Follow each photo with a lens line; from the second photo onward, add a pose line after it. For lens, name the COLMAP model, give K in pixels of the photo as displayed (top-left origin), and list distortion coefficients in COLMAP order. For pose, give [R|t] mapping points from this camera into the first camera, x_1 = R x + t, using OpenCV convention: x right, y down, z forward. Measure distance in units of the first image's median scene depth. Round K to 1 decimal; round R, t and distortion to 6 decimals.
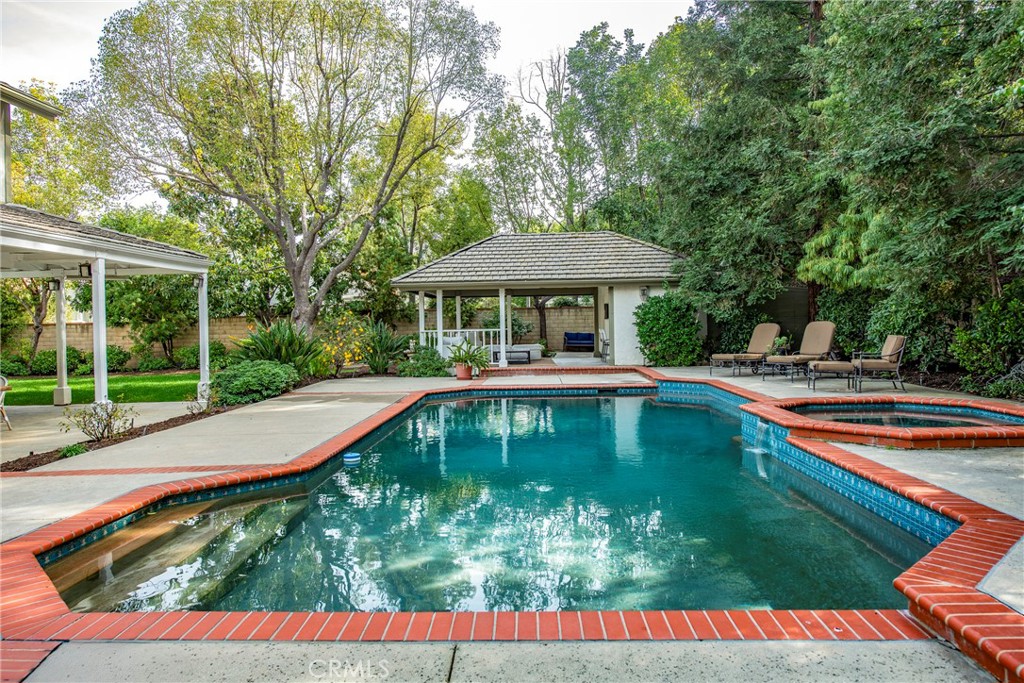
lens RADIAL K [[653.8, 0, 512.0], [0, 653.8, 341.5], [0, 0, 1]] dist [0.001299, 0.001631]
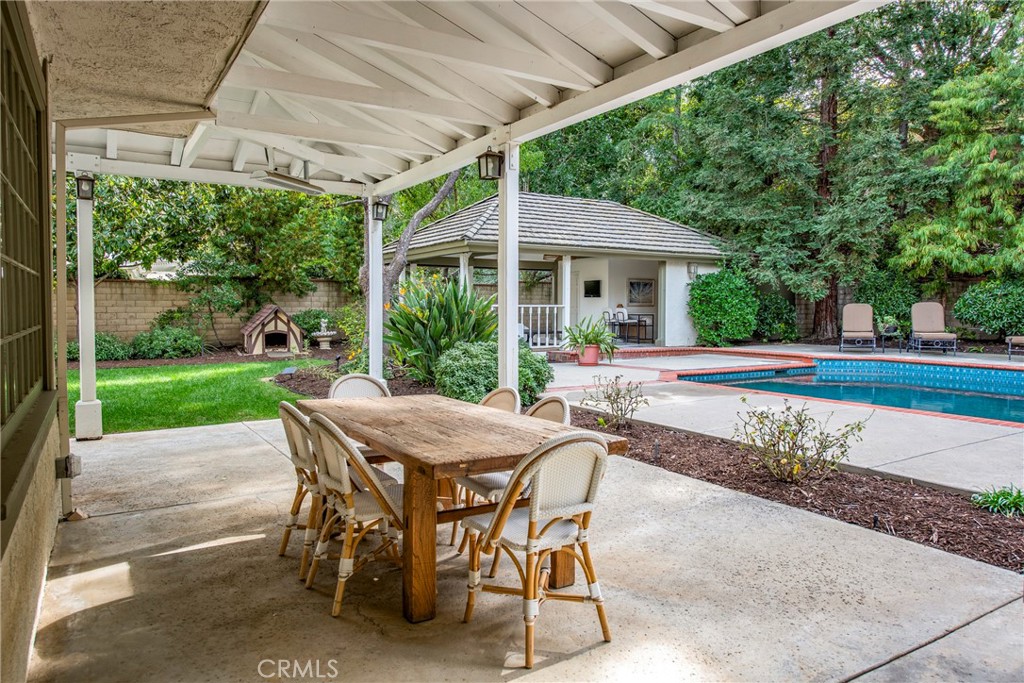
lens RADIAL K [[653.8, 0, 512.0], [0, 653.8, 341.5], [0, 0, 1]] dist [0.001299, 0.001631]
pose [[0.824585, -0.010072, 0.565648, -0.601501], [-0.001927, 0.999786, 0.020612, 0.011718], [-0.565734, -0.018086, 0.824389, 0.388410]]
